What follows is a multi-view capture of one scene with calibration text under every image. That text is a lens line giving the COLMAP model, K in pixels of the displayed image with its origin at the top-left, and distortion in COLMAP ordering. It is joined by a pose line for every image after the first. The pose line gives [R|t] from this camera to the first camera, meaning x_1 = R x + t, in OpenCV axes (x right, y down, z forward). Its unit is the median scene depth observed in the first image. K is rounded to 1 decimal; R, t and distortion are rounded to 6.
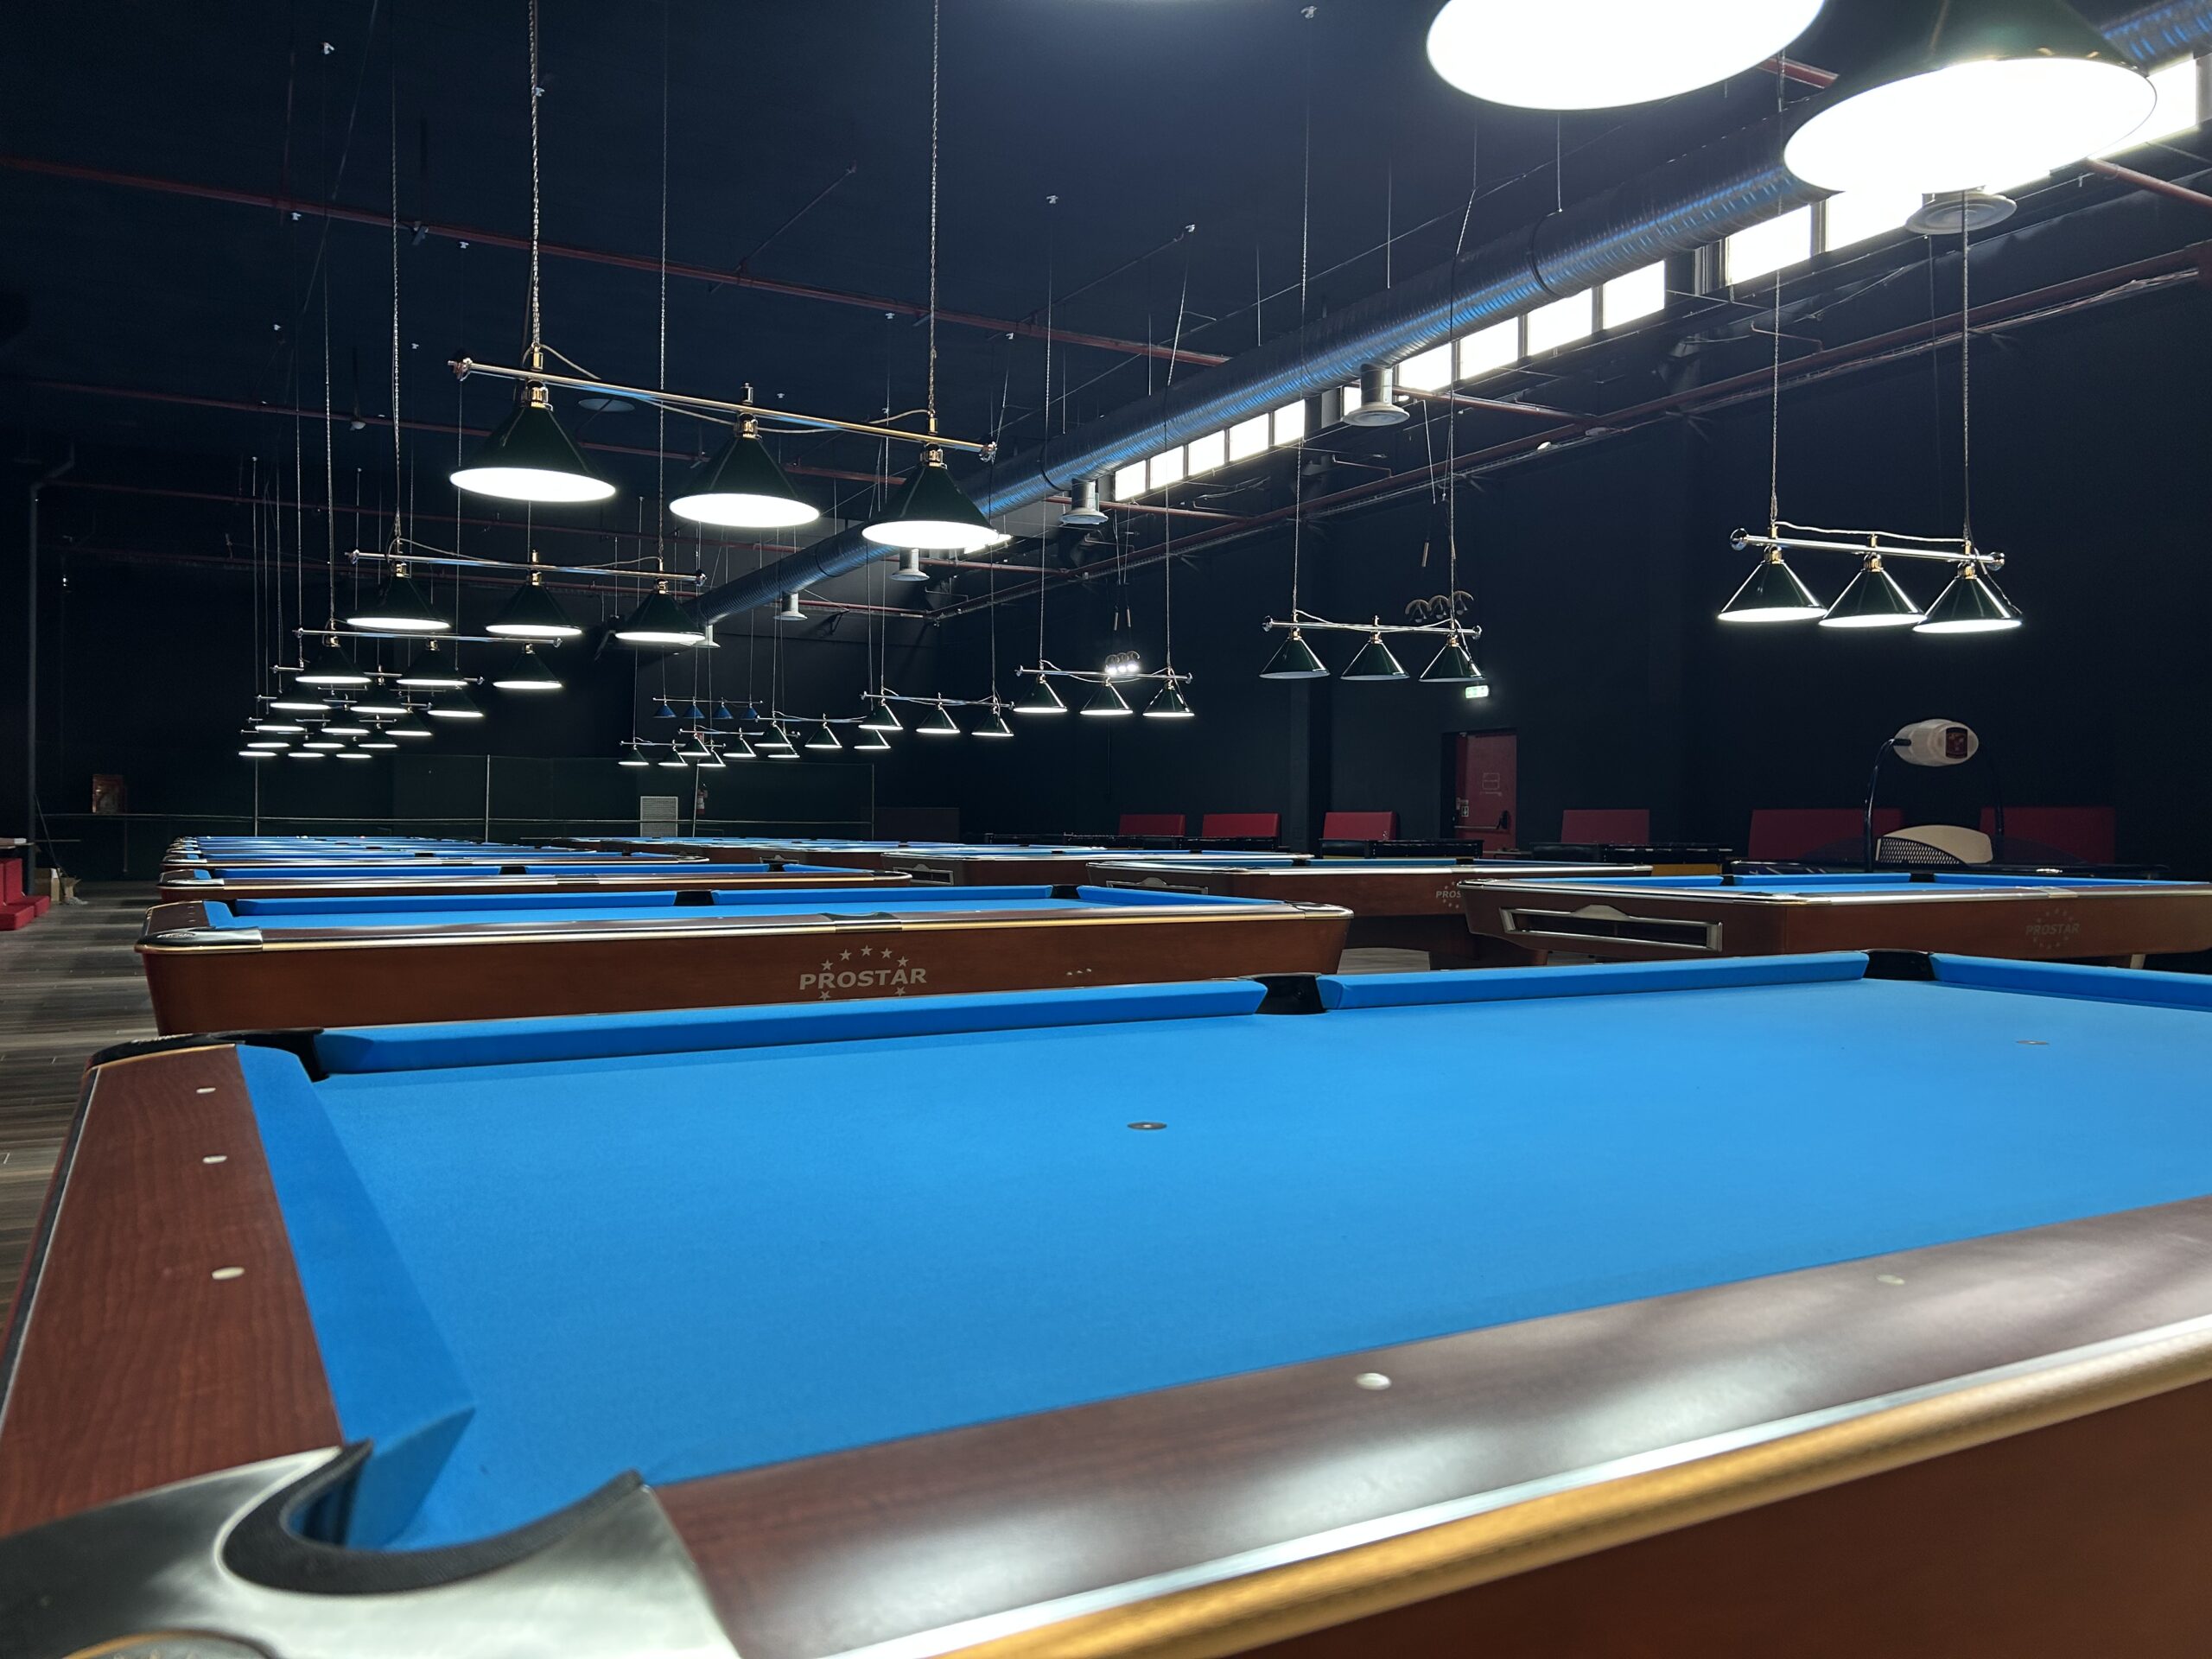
lens RADIAL K [[1666.7, 0, 1106.0], [0, 1666.7, 829.5], [0, 0, 1]] dist [0.072294, -0.075685]
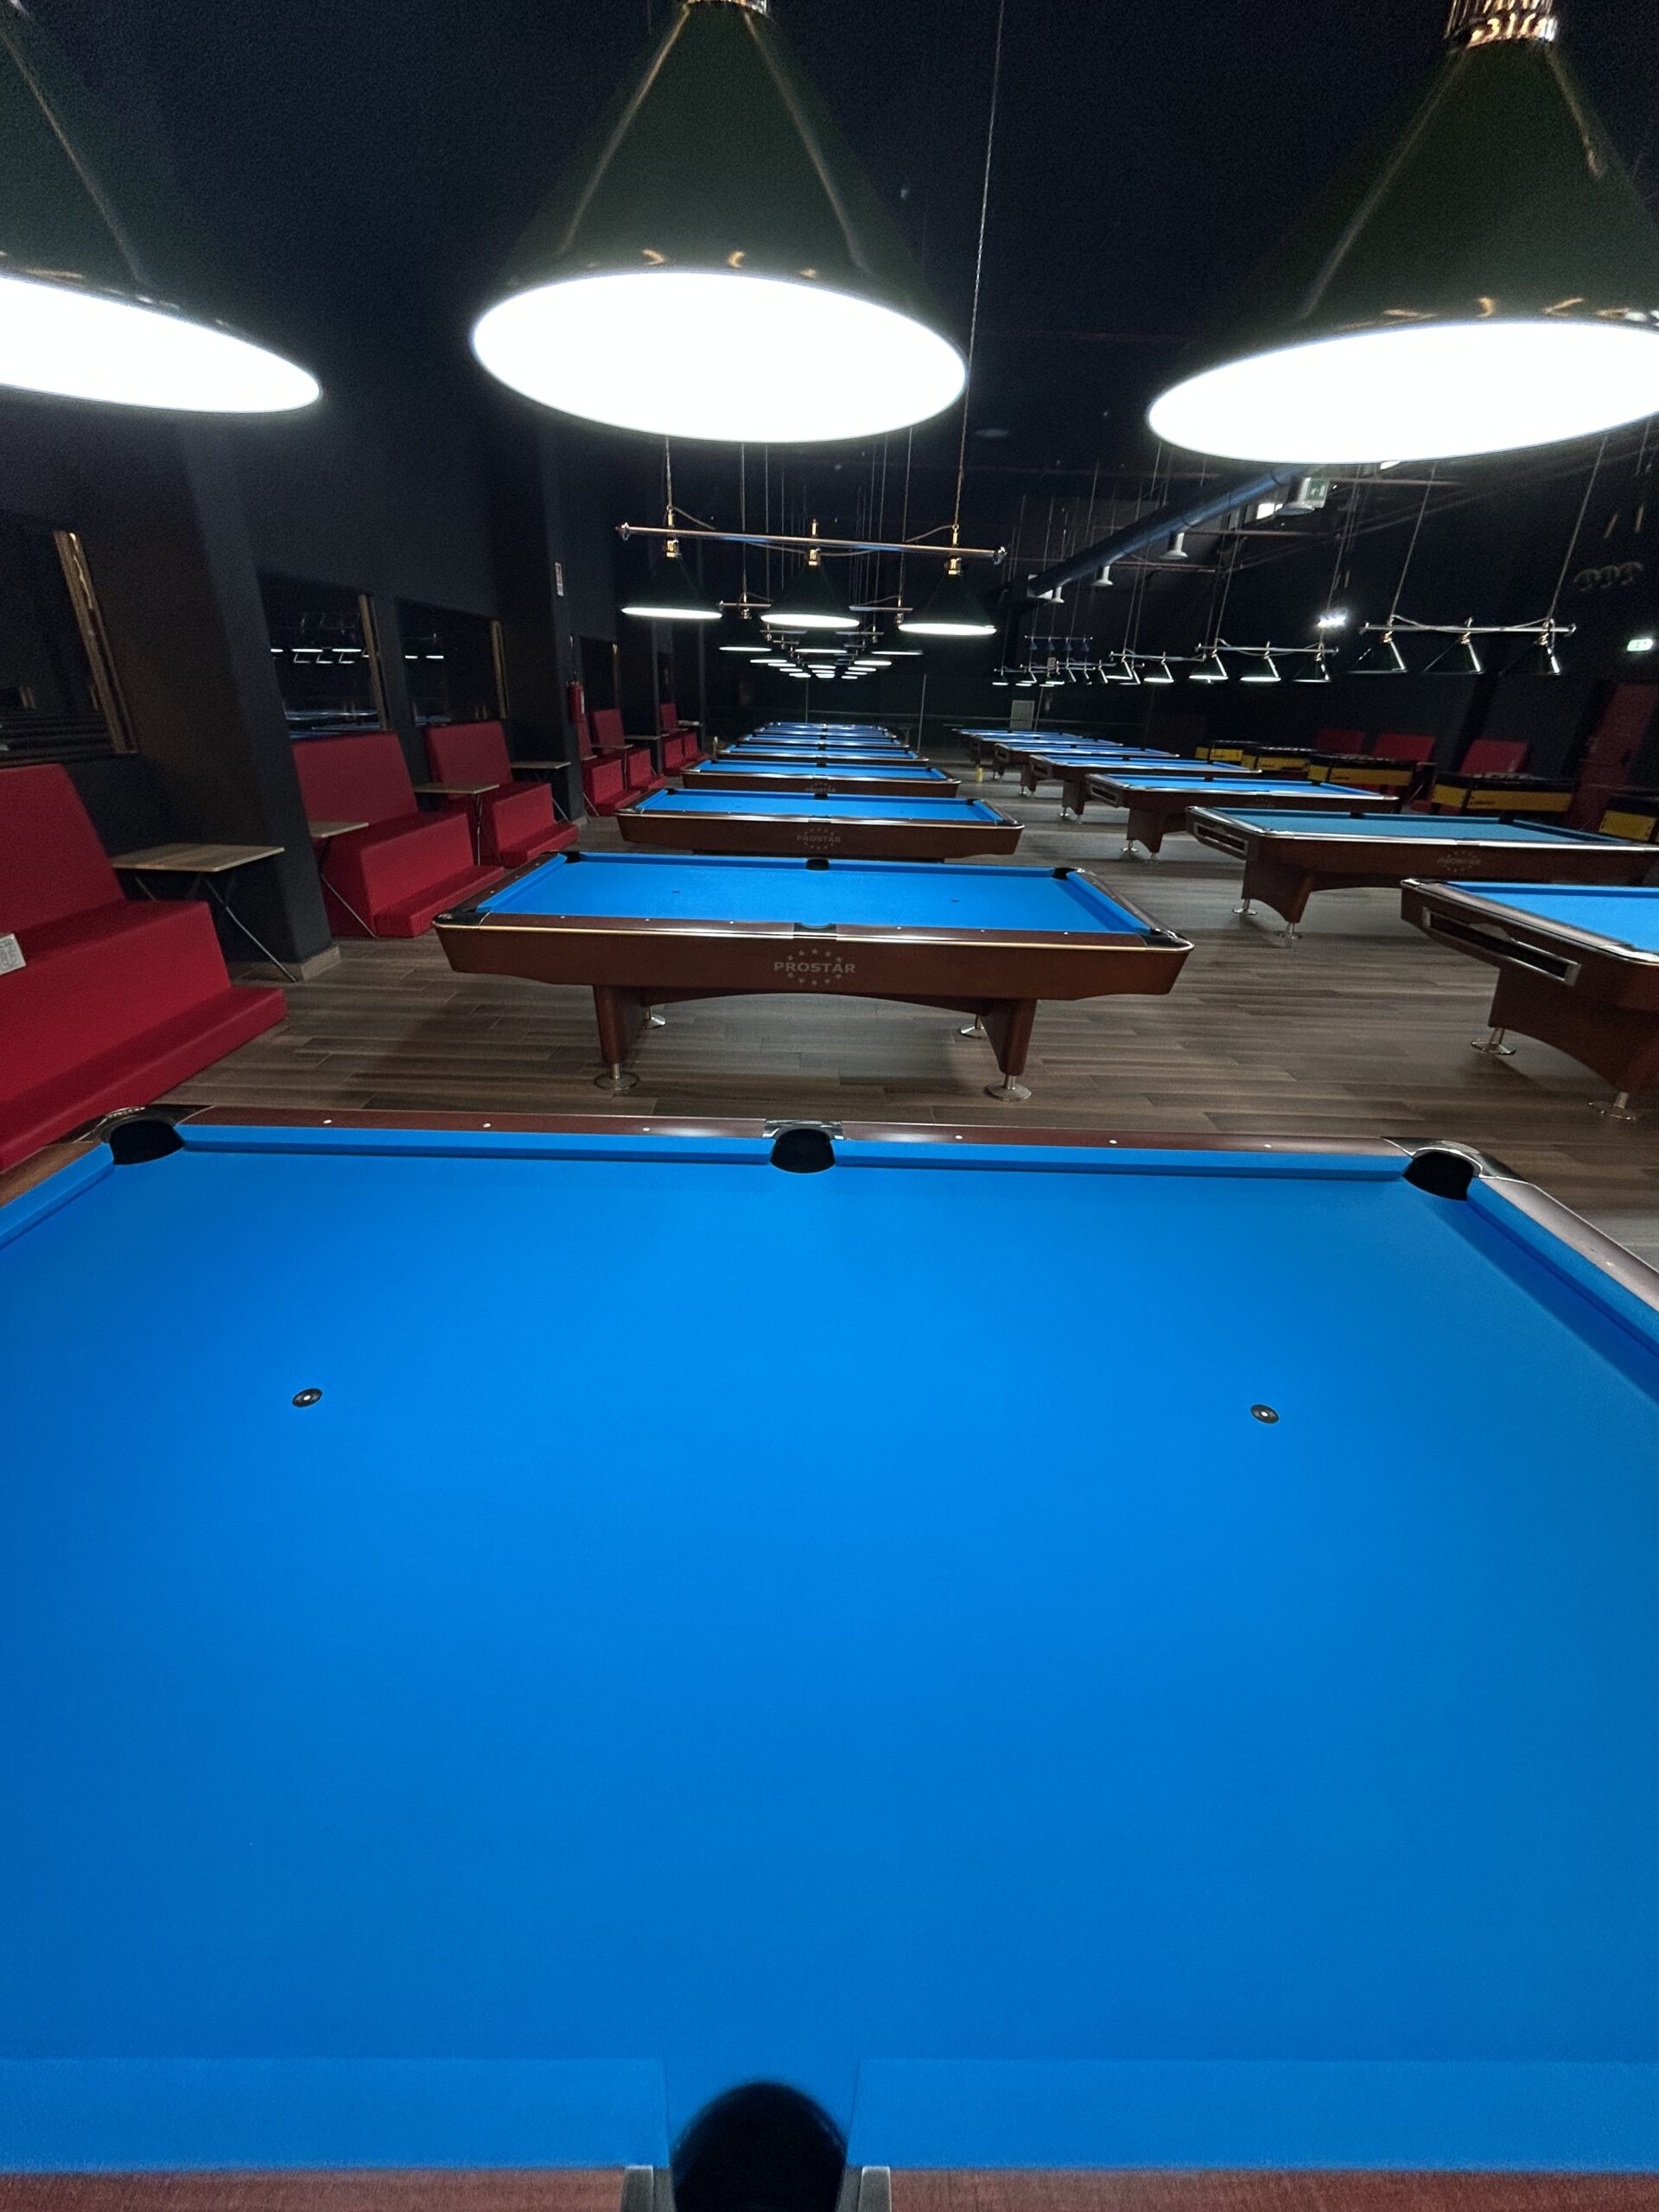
lens RADIAL K [[902.8, 0, 829.5], [0, 902.8, 1106.0], [0, 0, 1]] dist [0.000204, -0.000041]
pose [[0.876942, 0.225233, -0.424550, 0.110514], [-0.031387, 0.908337, 0.417060, -0.063117], [0.479570, -0.352412, 0.803628, 0.103171]]
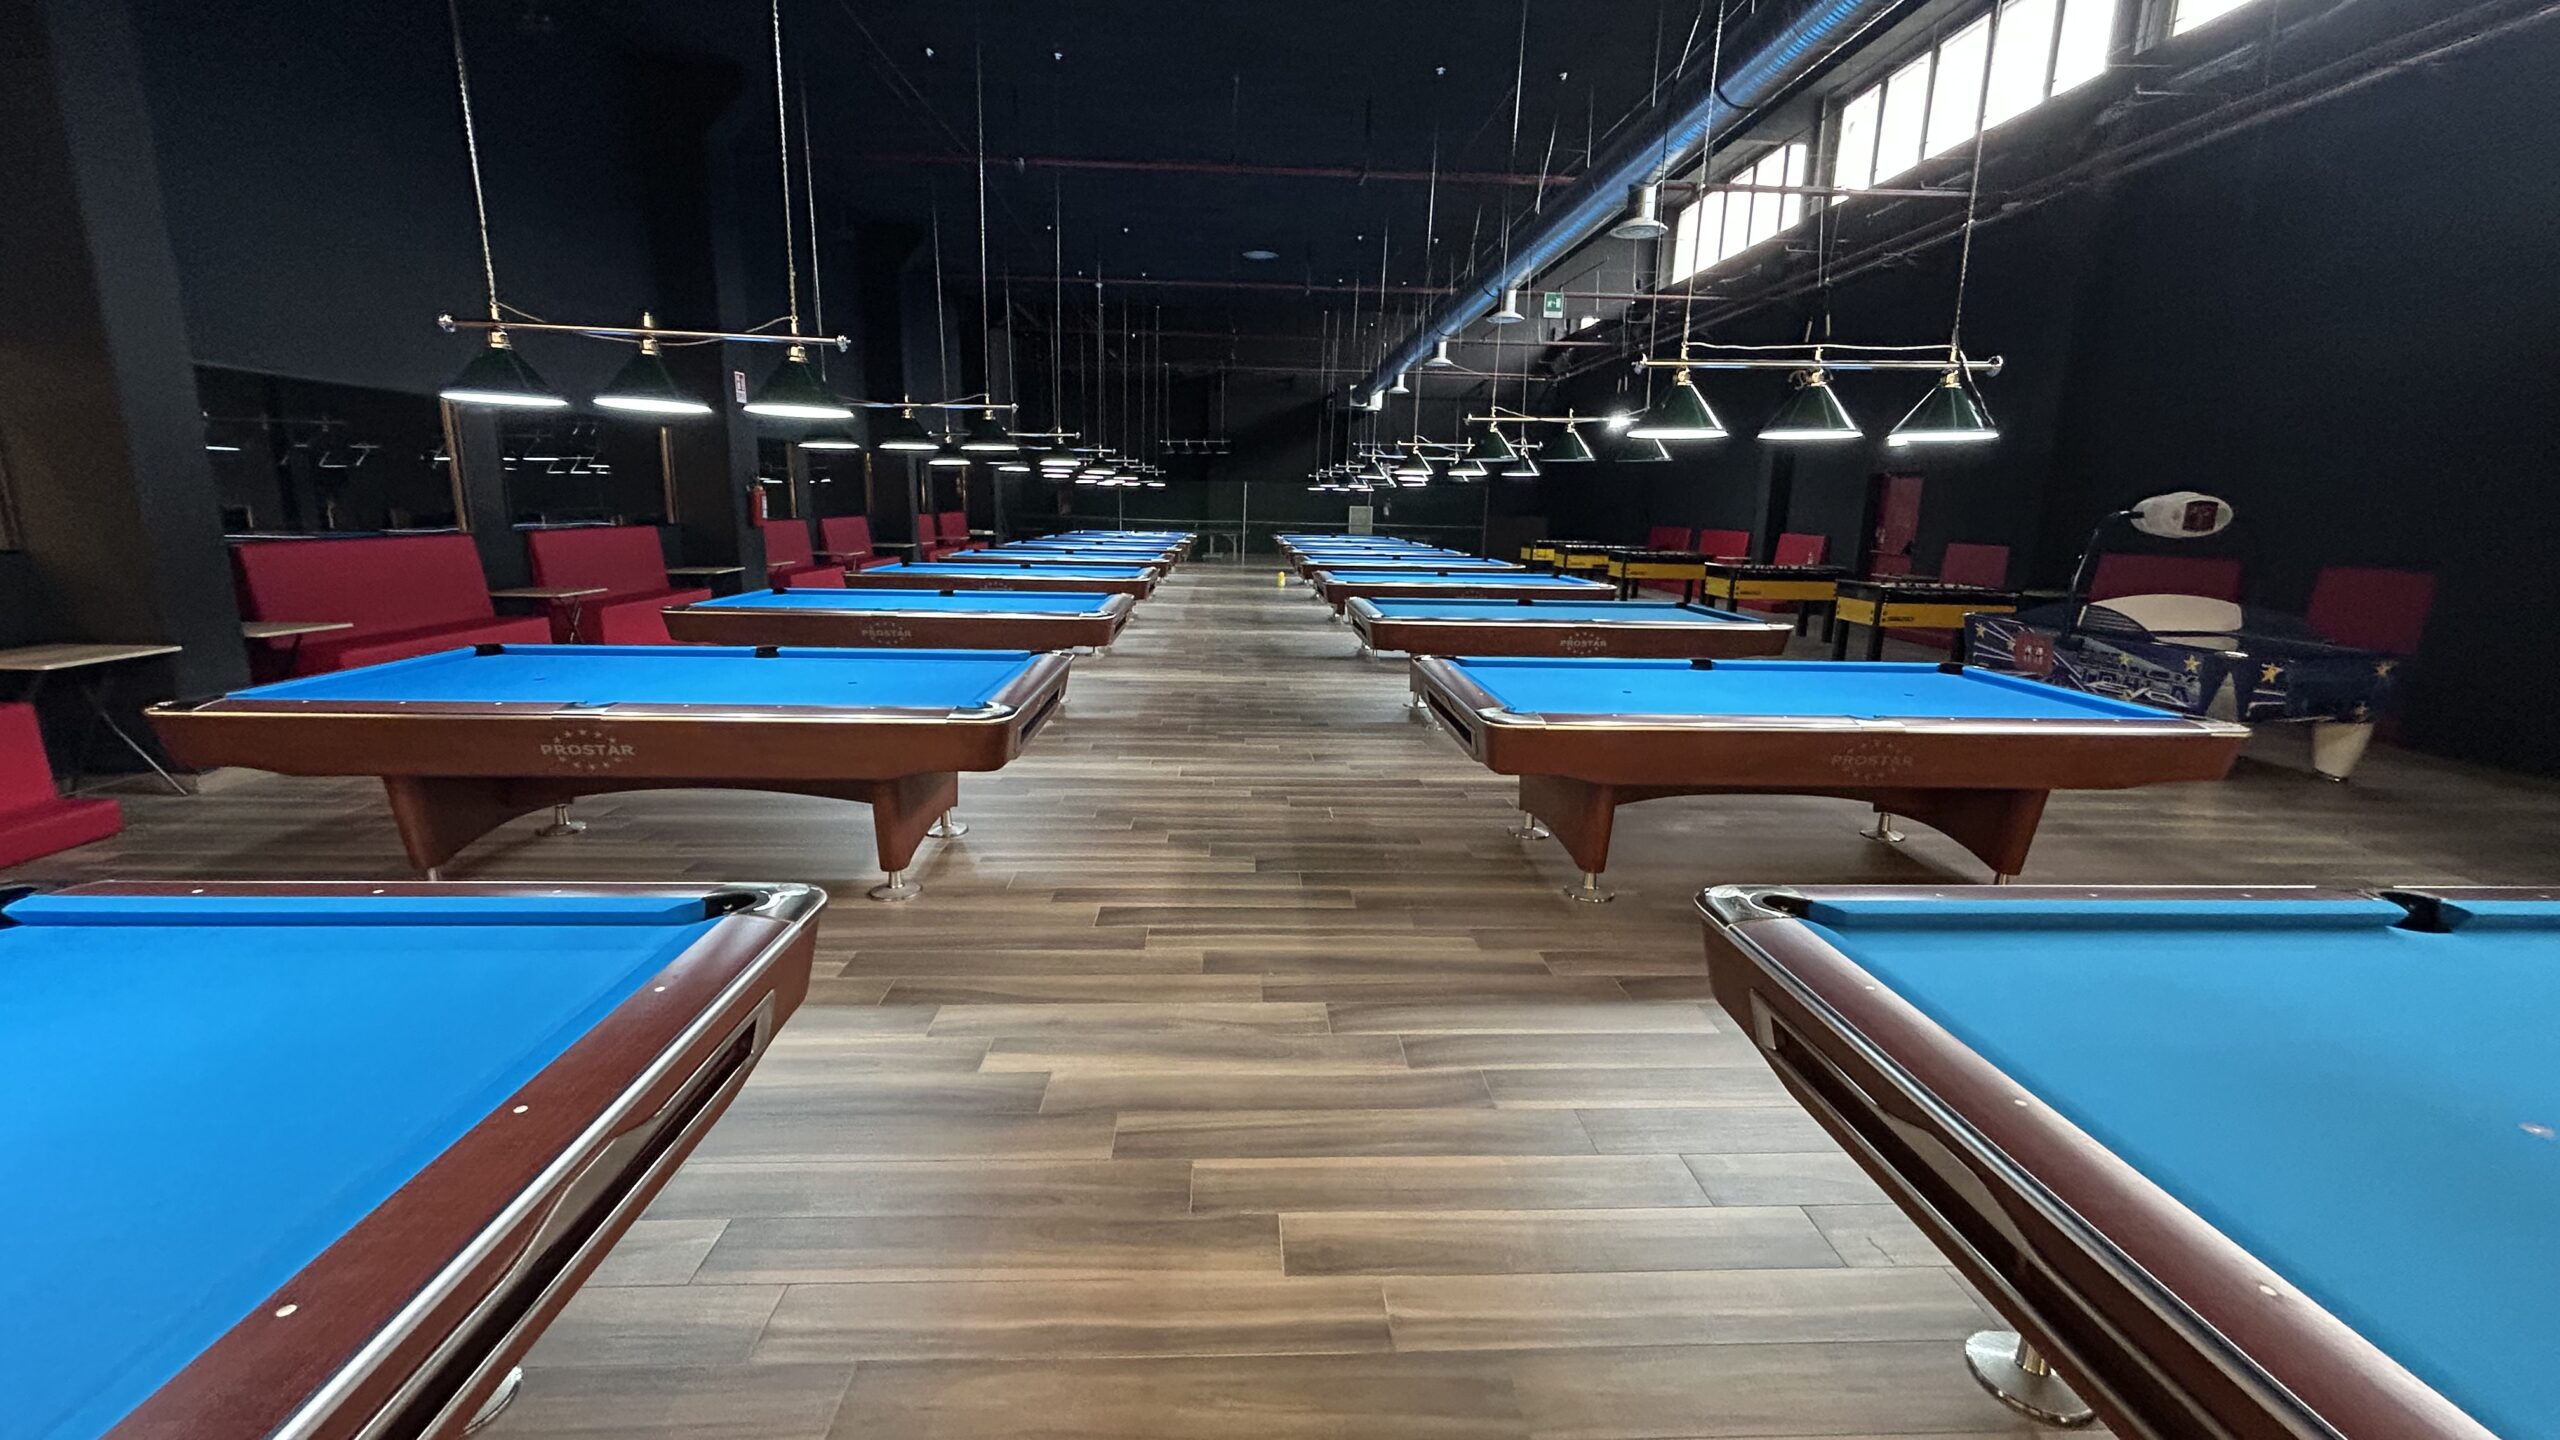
lens RADIAL K [[1042.2, 0, 1284.3], [0, 1042.2, 720.7], [0, 0, 1]] dist [0.002166, 0.000243]
pose [[0.896815, 0.105048, -0.429753, 0.325928], [-0.017744, 0.979160, 0.202315, -0.054279], [0.442050, -0.173814, 0.879989, 0.189618]]
